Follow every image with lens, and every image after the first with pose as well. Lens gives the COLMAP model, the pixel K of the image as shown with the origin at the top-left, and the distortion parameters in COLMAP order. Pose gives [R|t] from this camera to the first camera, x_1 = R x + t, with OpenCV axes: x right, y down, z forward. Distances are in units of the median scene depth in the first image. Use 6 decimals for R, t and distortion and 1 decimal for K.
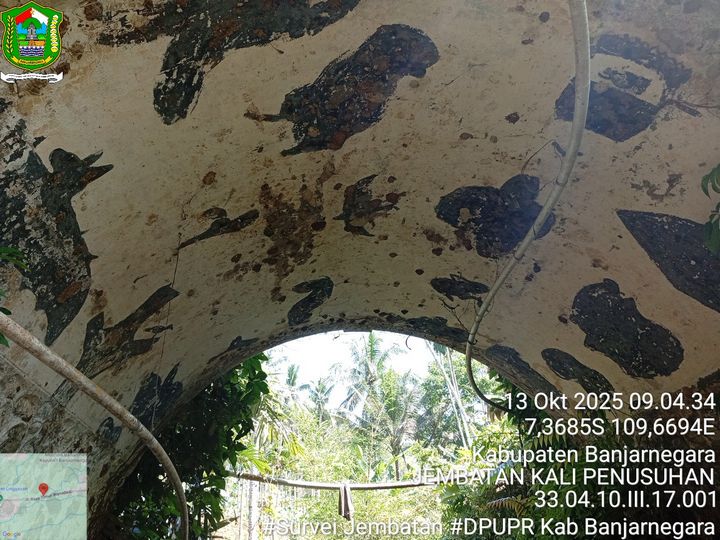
lens RADIAL K [[550.0, 0, 357.3], [0, 550.0, 270.2], [0, 0, 1]] dist [0.100849, -0.210689]
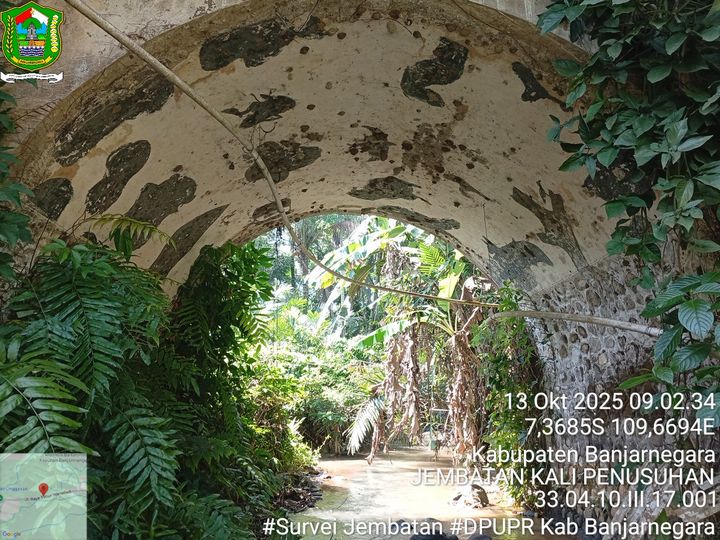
lens RADIAL K [[548.4, 0, 357.1], [0, 548.4, 270.0], [0, 0, 1]] dist [0.099017, -0.207957]
pose [[-0.994591, 0.090088, 0.051700, 0.008549], [0.030010, 0.725747, -0.687307, 1.003539], [-0.099440, -0.682038, -0.724525, 1.699276]]
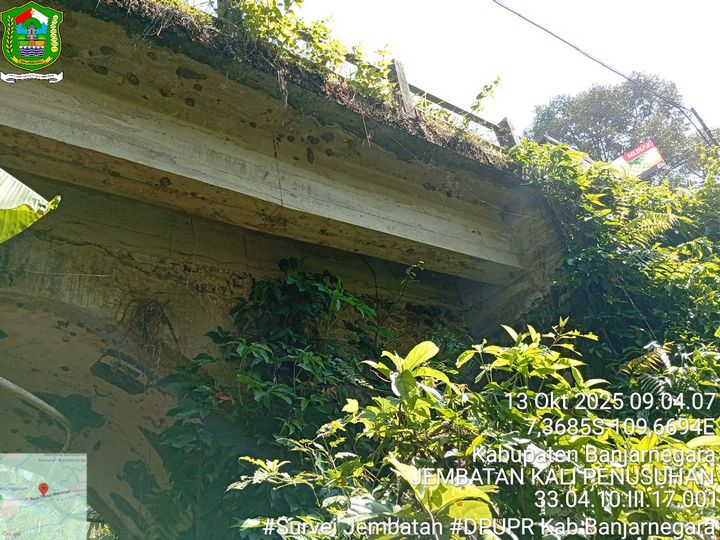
lens RADIAL K [[550.0, 0, 357.3], [0, 550.0, 270.2], [0, 0, 1]] dist [0.100849, -0.210689]
pose [[0.878978, 0.194501, 0.435394, 0.203133], [-0.152906, 0.979784, -0.129006, -0.353790], [-0.451684, 0.046819, 0.890949, -0.561686]]
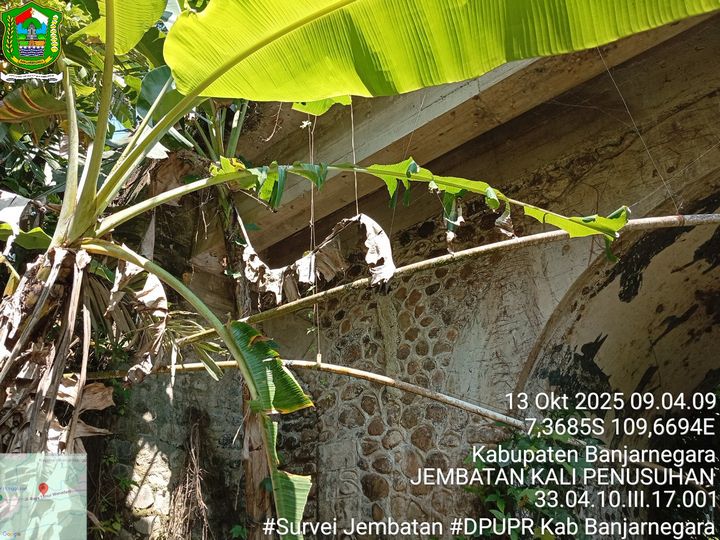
lens RADIAL K [[548.4, 0, 357.1], [0, 548.4, 270.0], [0, 0, 1]] dist [0.099017, -0.207957]
pose [[0.693543, -0.302160, -0.653986, 0.138266], [0.336671, 0.938503, -0.076579, -0.315449], [0.636907, -0.167067, 0.752621, -0.492937]]
